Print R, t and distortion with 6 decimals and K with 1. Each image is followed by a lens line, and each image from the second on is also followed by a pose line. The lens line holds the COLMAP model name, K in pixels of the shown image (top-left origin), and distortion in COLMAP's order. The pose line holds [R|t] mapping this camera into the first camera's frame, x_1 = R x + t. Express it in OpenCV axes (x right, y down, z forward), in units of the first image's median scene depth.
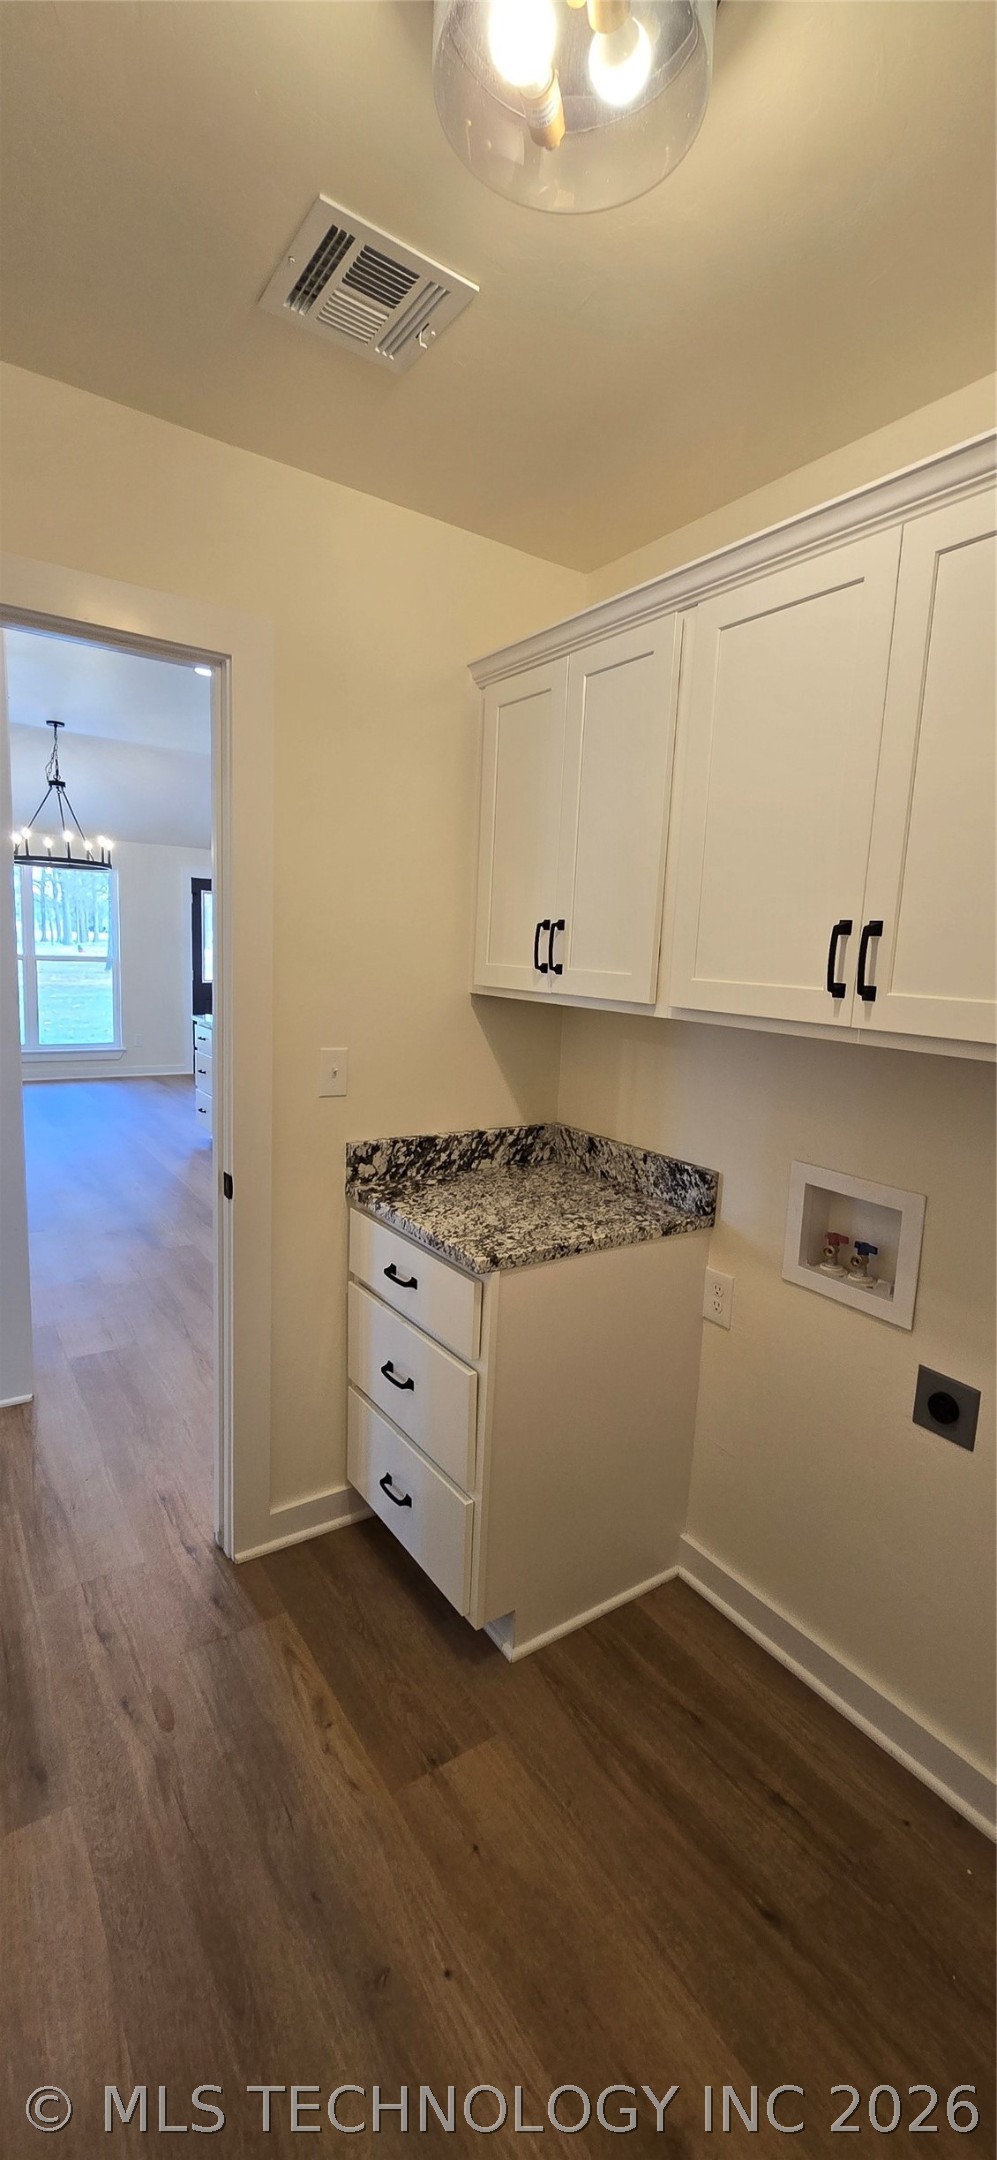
lens RADIAL K [[883.5, 0, 518.3], [0, 883.5, 1082.3], [0, 0, 1]] dist [-0.001328, -0.000916]
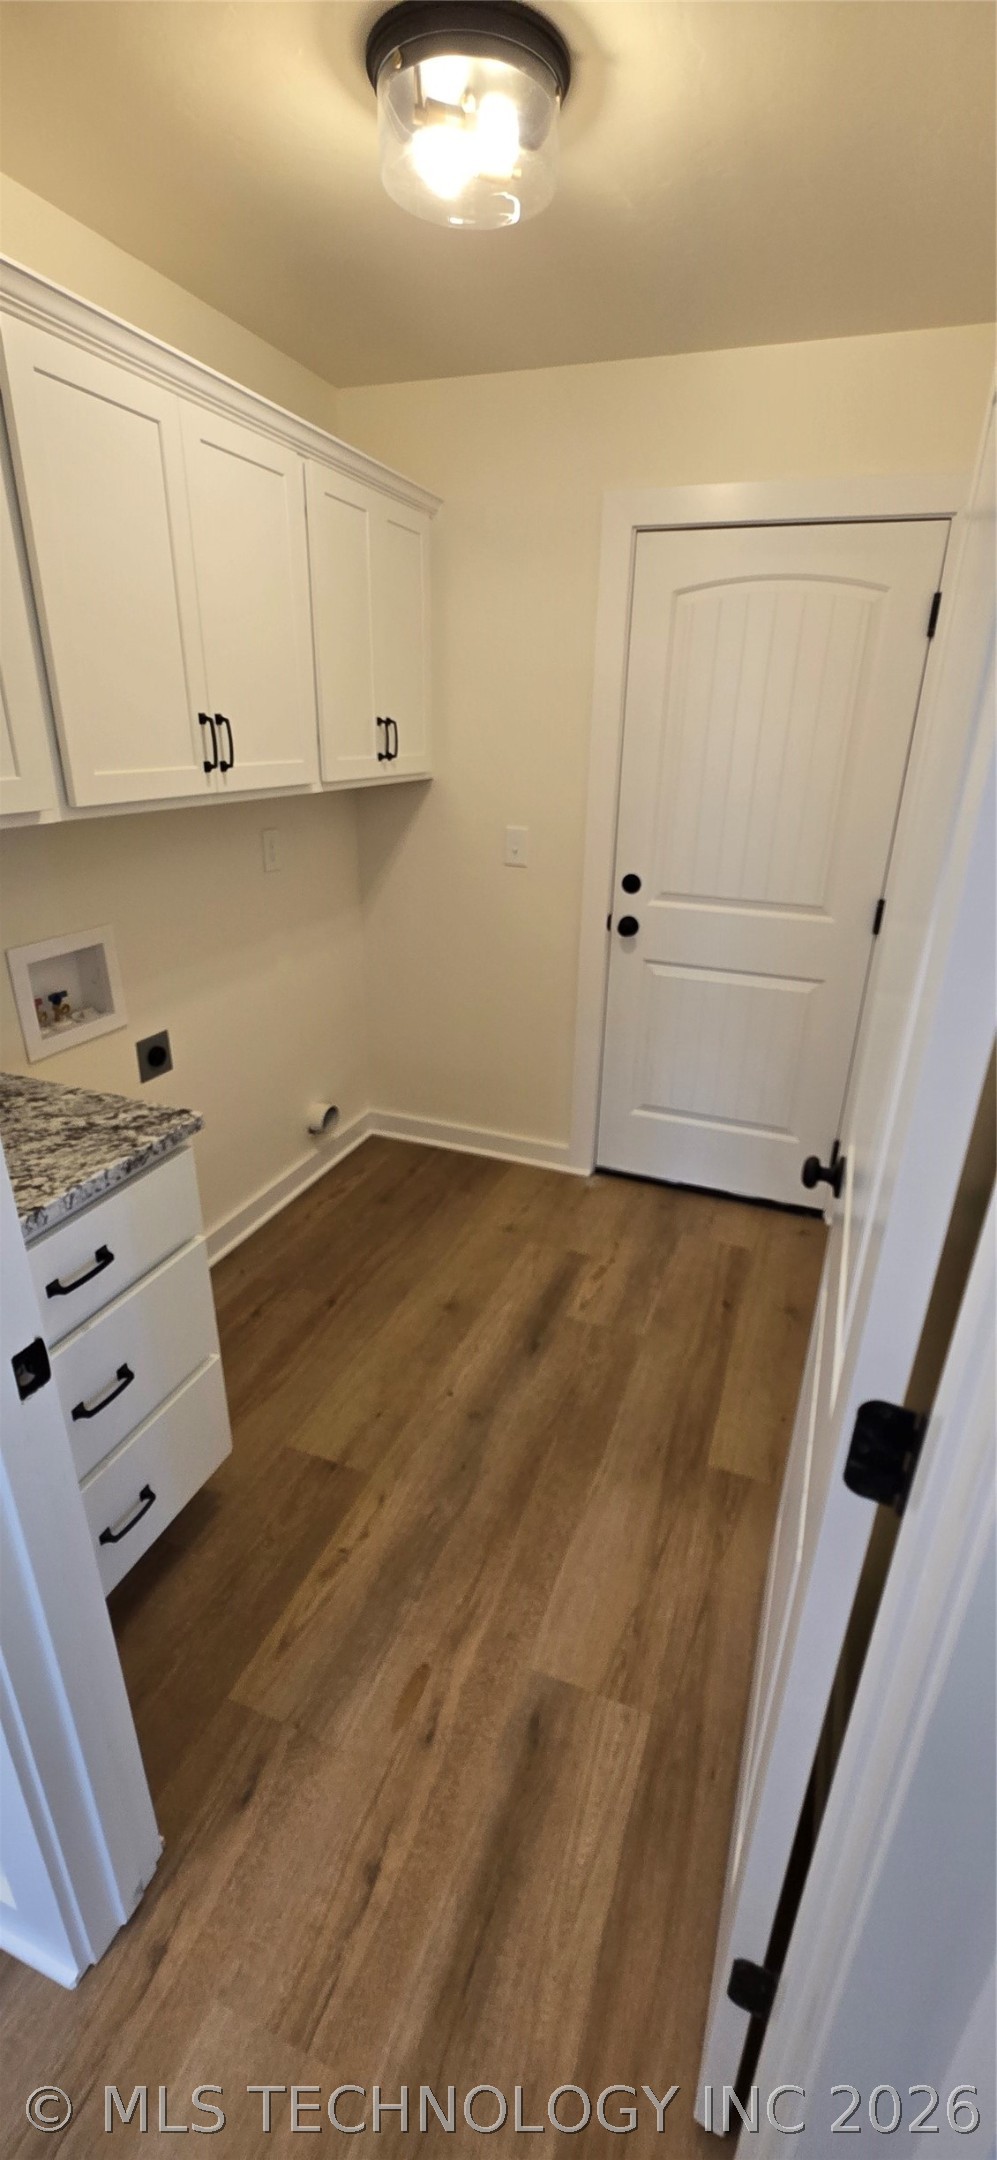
lens RADIAL K [[883.5, 0, 518.3], [0, 883.5, 1082.3], [0, 0, 1]] dist [-0.001328, -0.000916]
pose [[-0.572725, -0.373175, 0.729881, -0.920562], [0.065617, 0.866647, 0.494589, -0.271964], [-0.817117, 0.331156, -0.471864, 1.172674]]
